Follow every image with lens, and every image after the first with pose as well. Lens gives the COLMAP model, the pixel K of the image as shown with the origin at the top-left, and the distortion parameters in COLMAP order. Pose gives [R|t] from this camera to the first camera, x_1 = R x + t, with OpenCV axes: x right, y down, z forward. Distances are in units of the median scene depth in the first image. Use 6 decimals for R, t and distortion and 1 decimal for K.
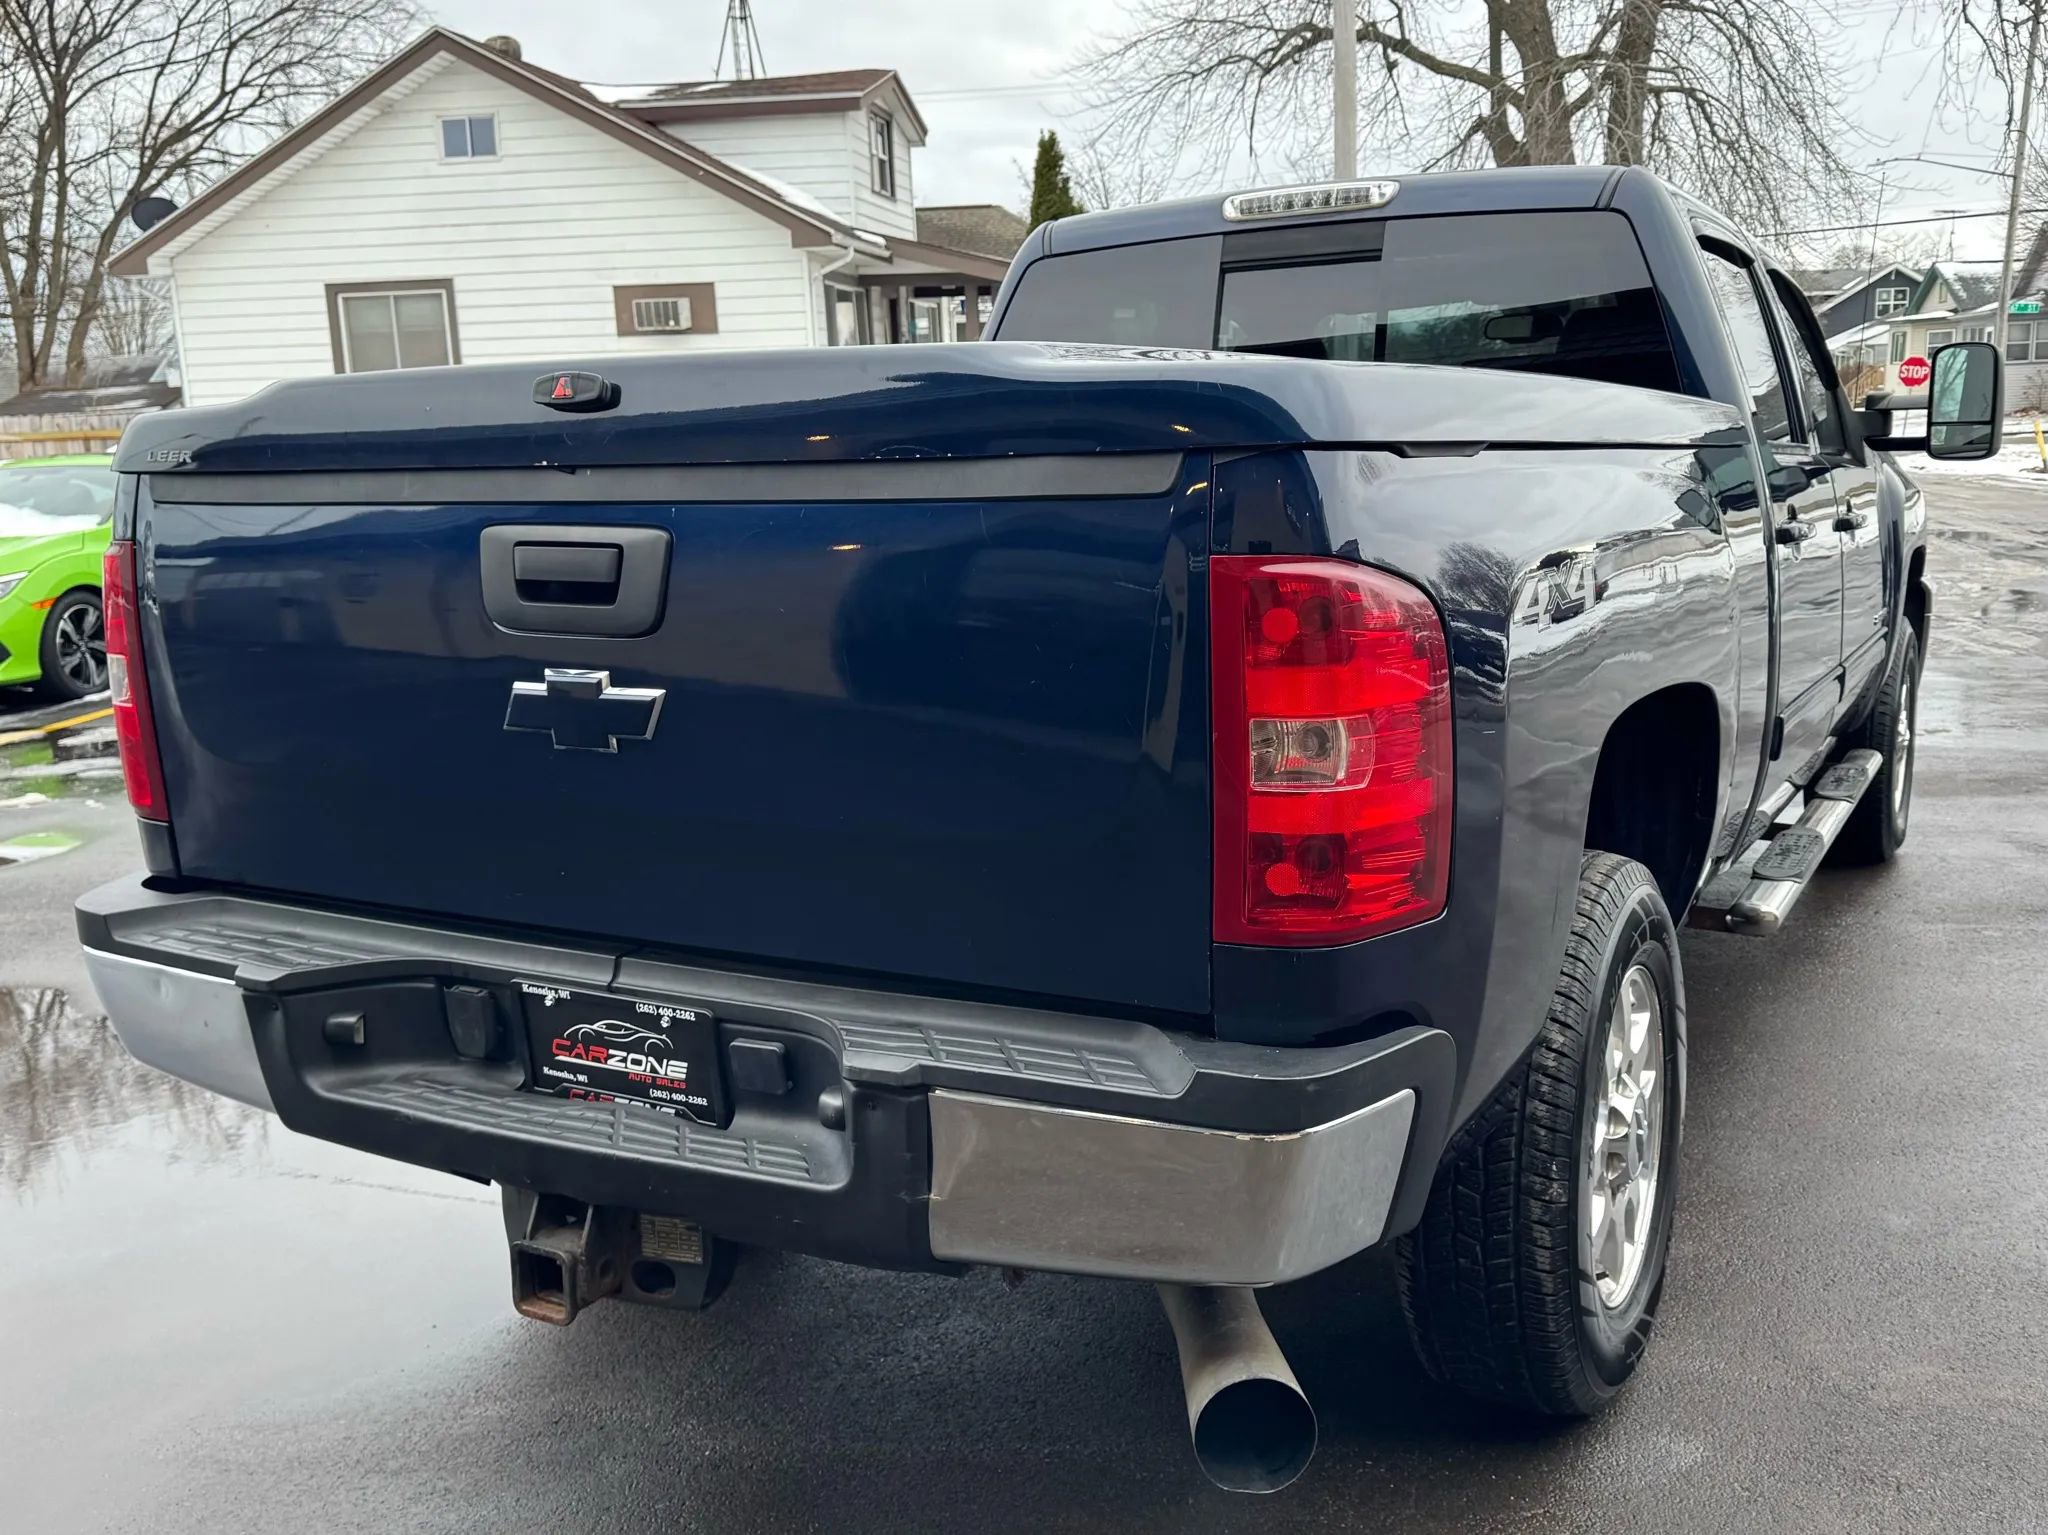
lens RADIAL K [[1925.3, 0, 1030.5], [0, 1925.3, 794.3], [0, 0, 1]] dist [0.128893, -0.259589]
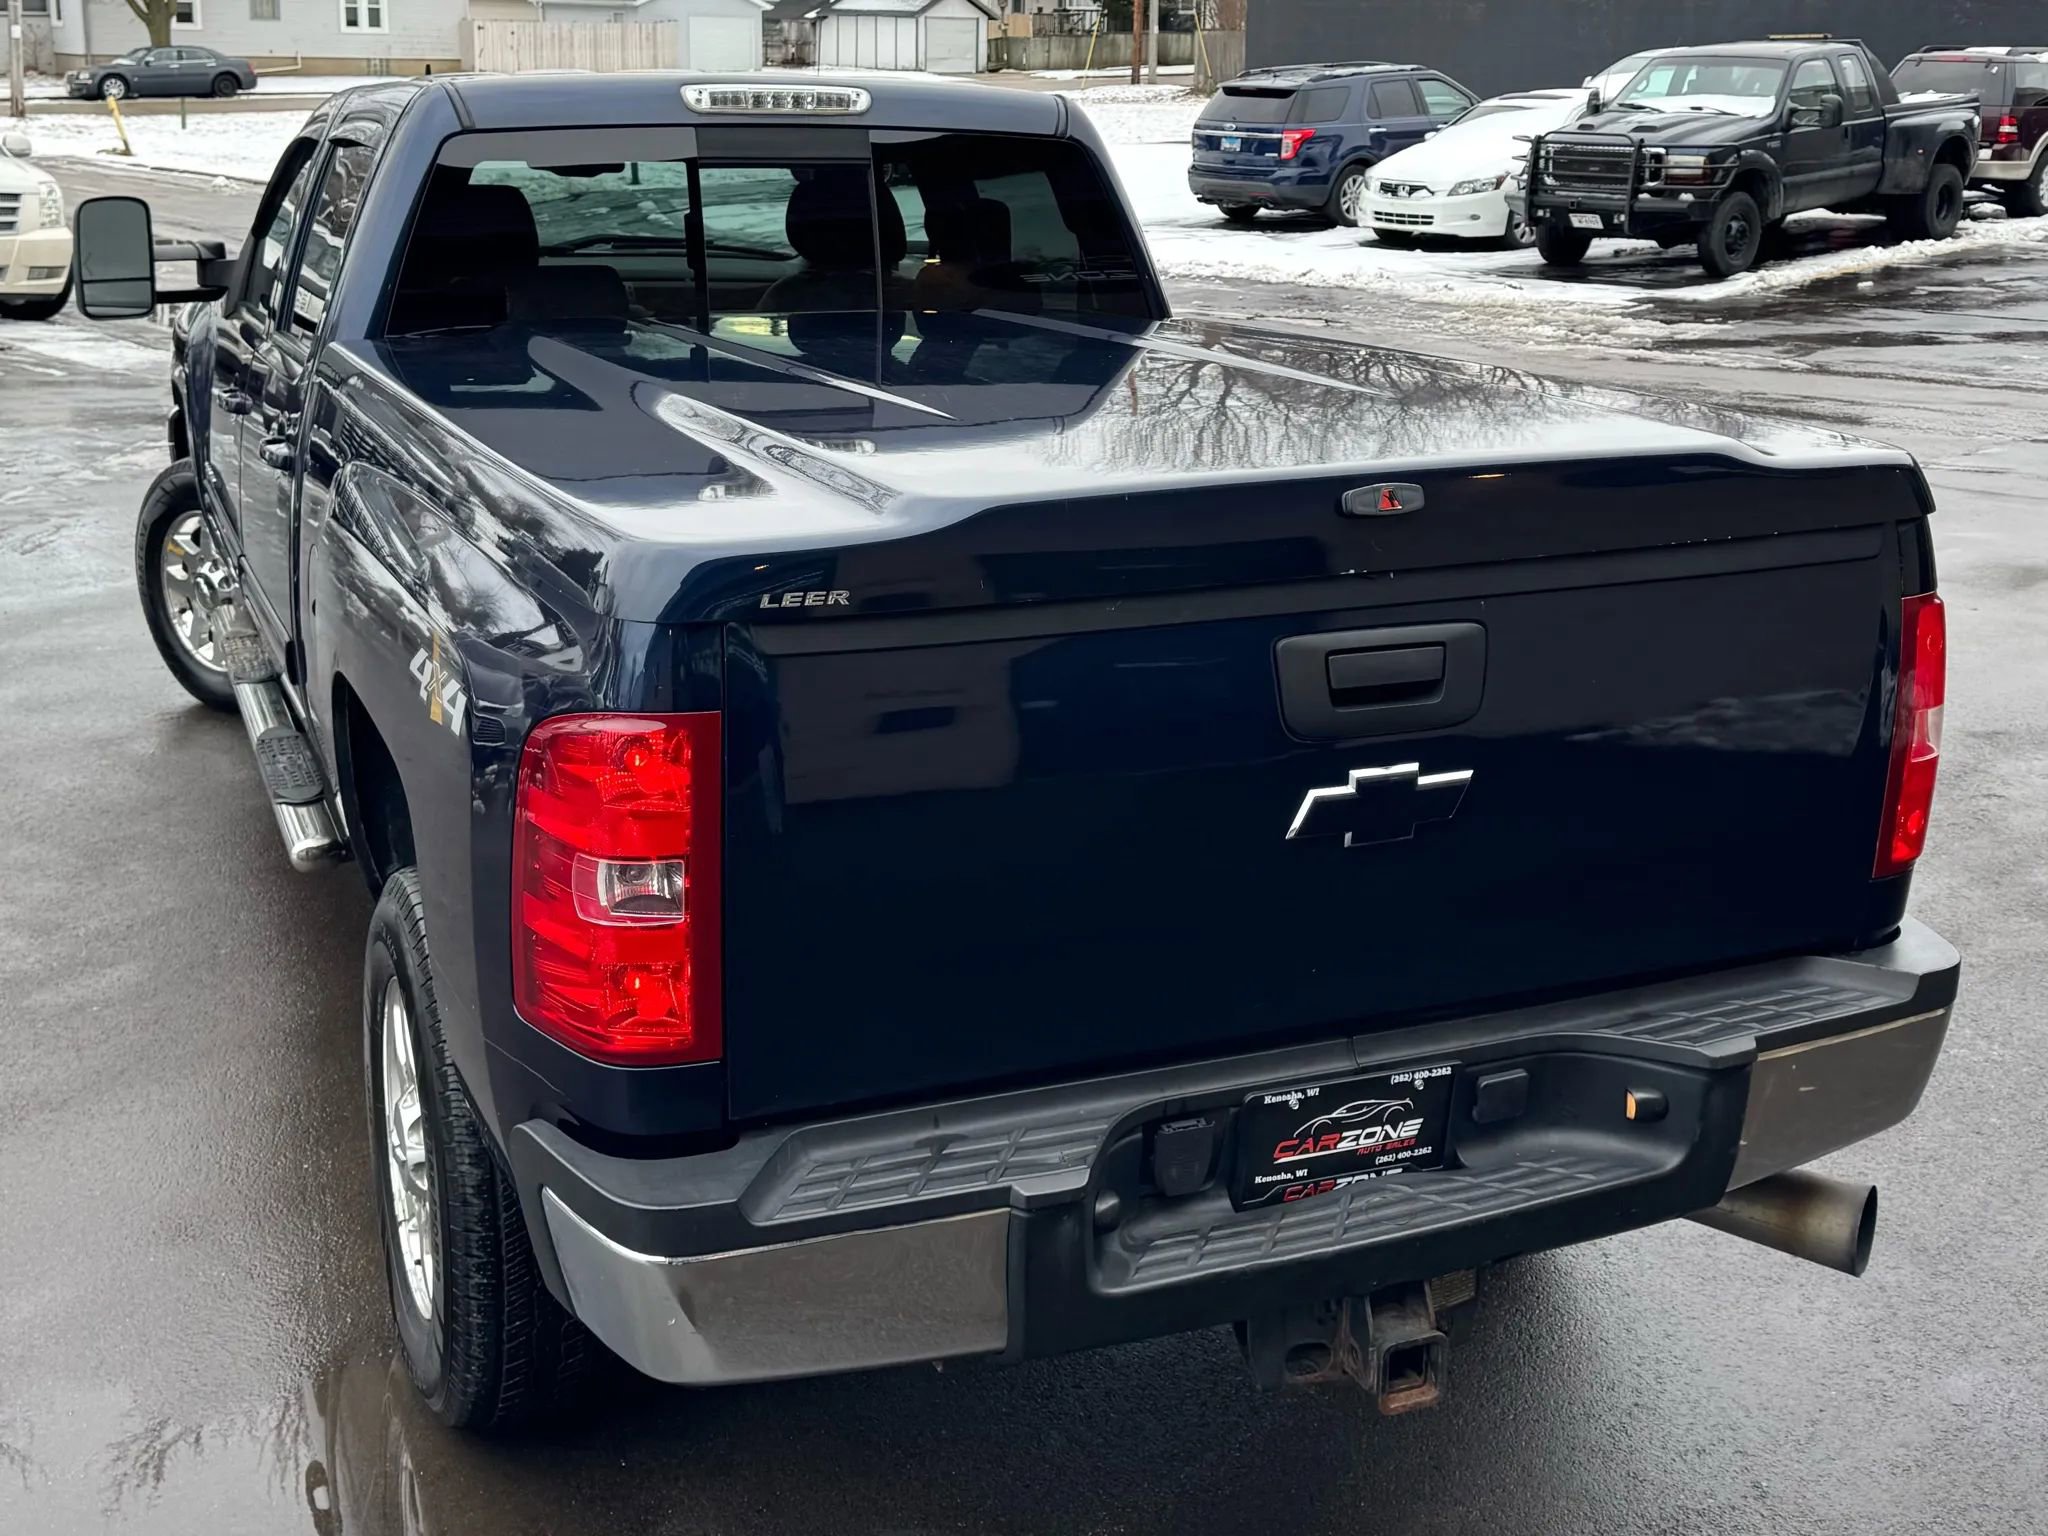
lens RADIAL K [[2312.0, 0, 1024.1], [0, 2312.0, 552.2], [0, 0, 1]] dist [0.210648, -0.516994]
pose [[0.600253, -0.131026, 0.789005, -0.704679], [0.113329, 0.990470, 0.078265, -0.159094], [-0.791740, 0.042438, 0.609382, 0.219488]]
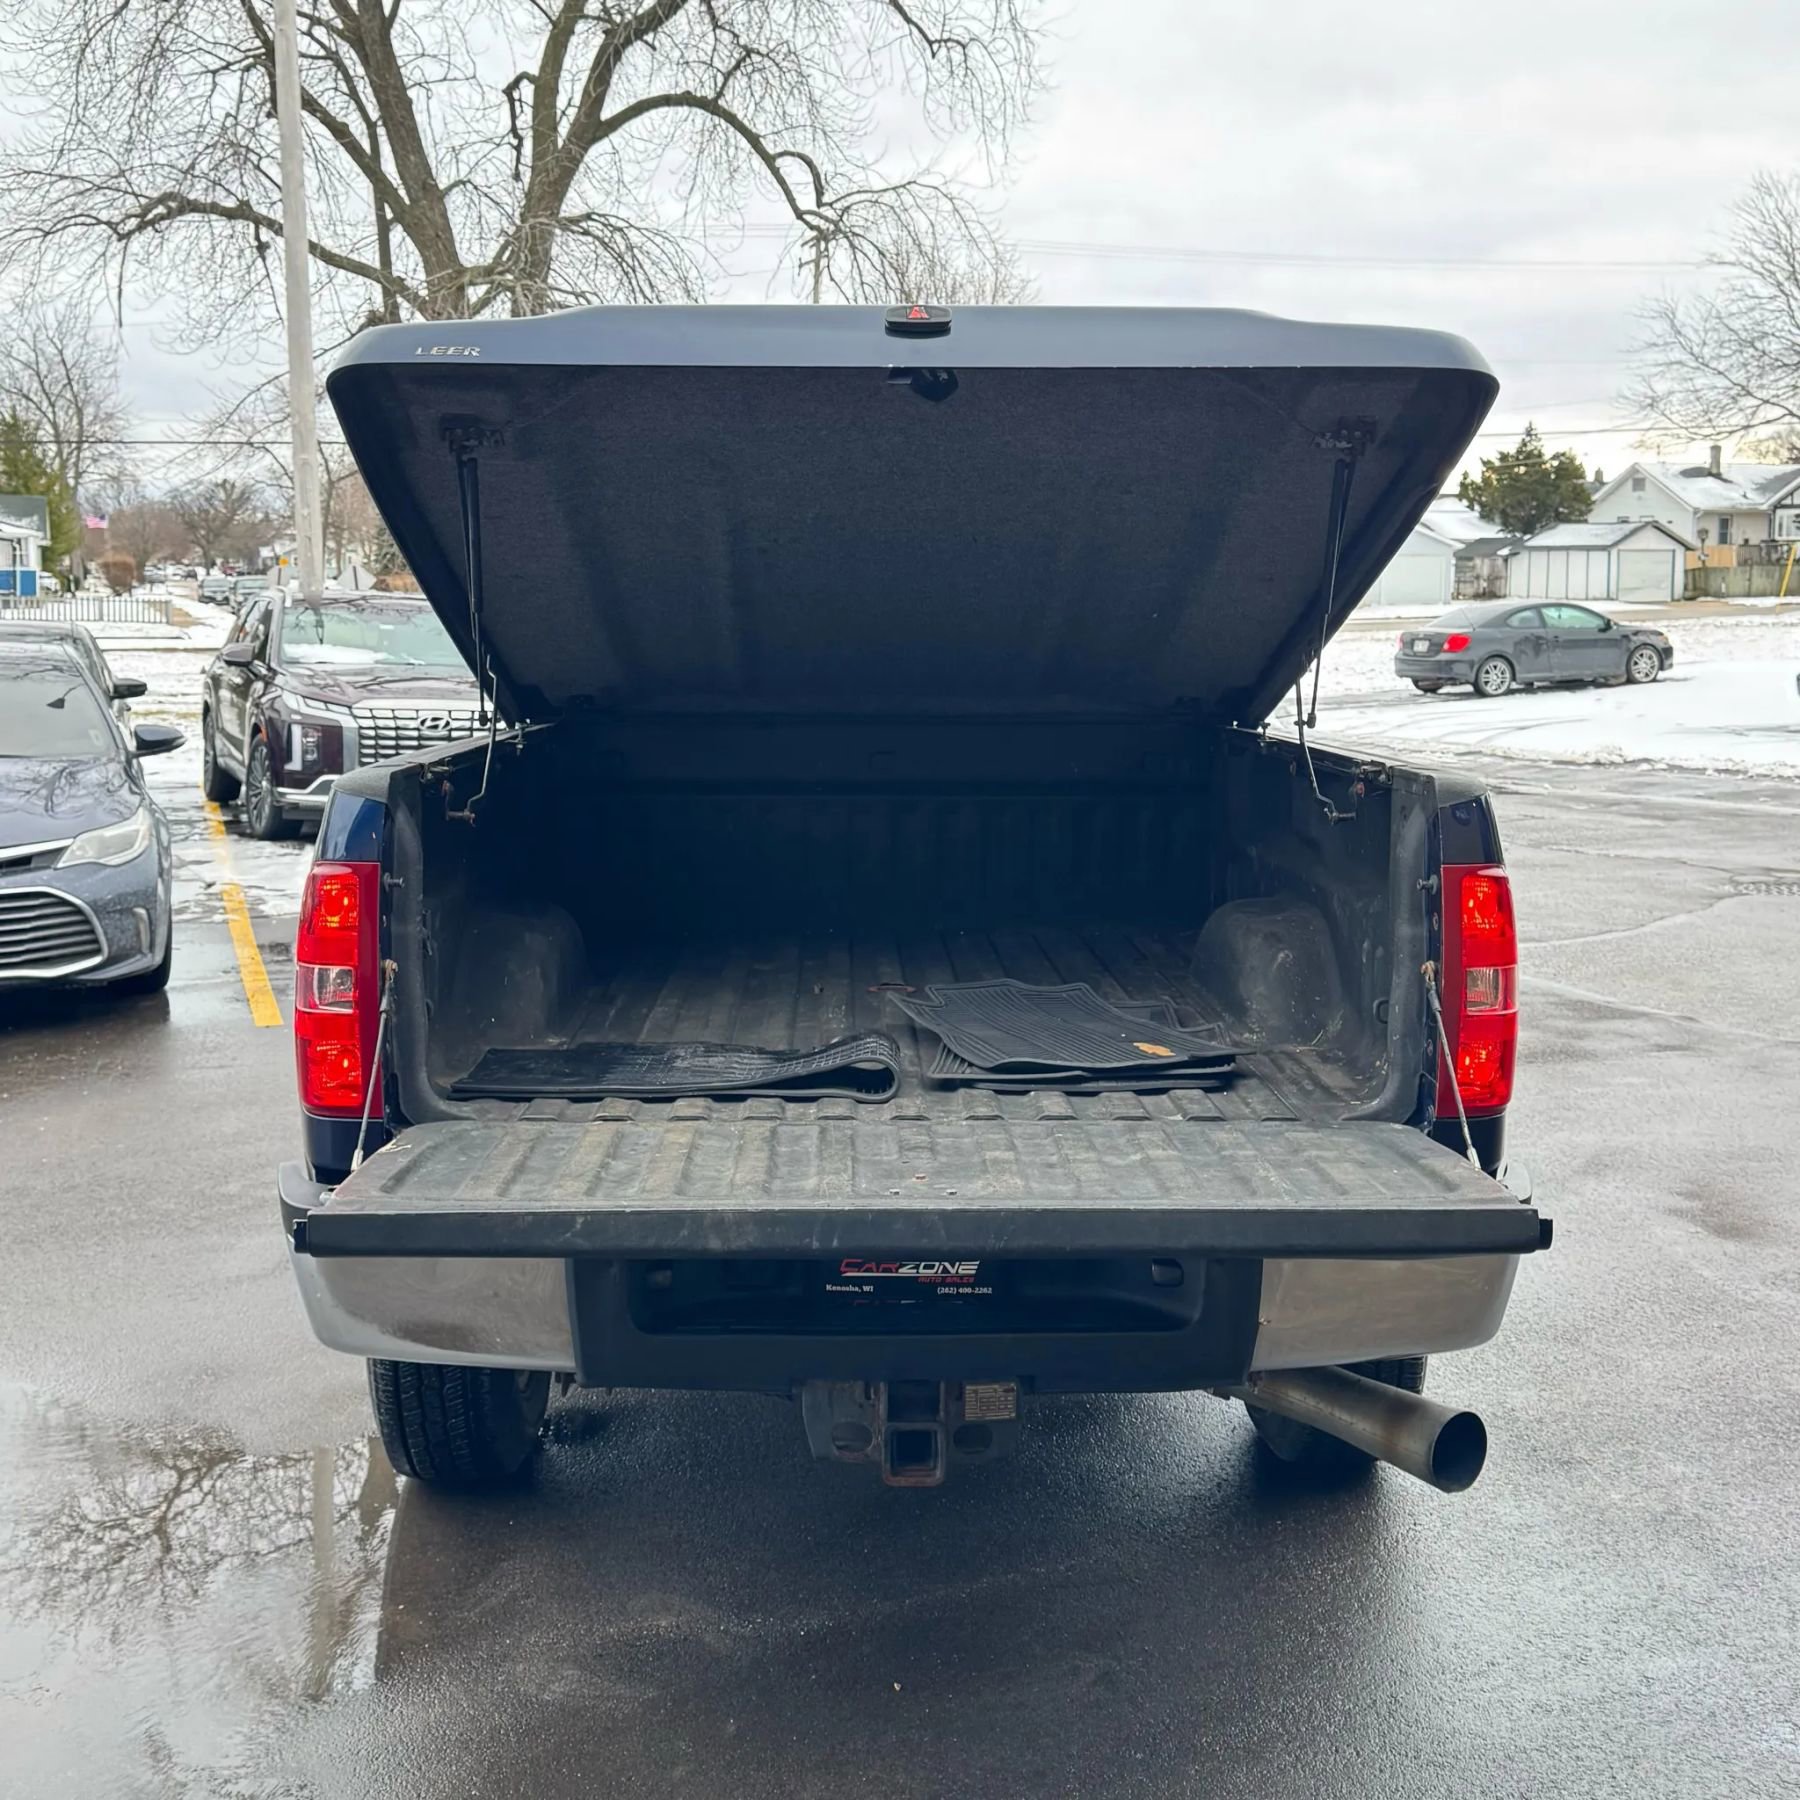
lens RADIAL K [[2152.7, 0, 897.1], [0, 2152.7, 773.8], [0, 0, 1]] dist [0.177628, -0.373977]
pose [[0.858375, -0.015594, 0.512785, -0.533360], [0.071169, 0.993493, -0.088921, -0.032031], [-0.508062, 0.112822, 0.853899, -0.130109]]
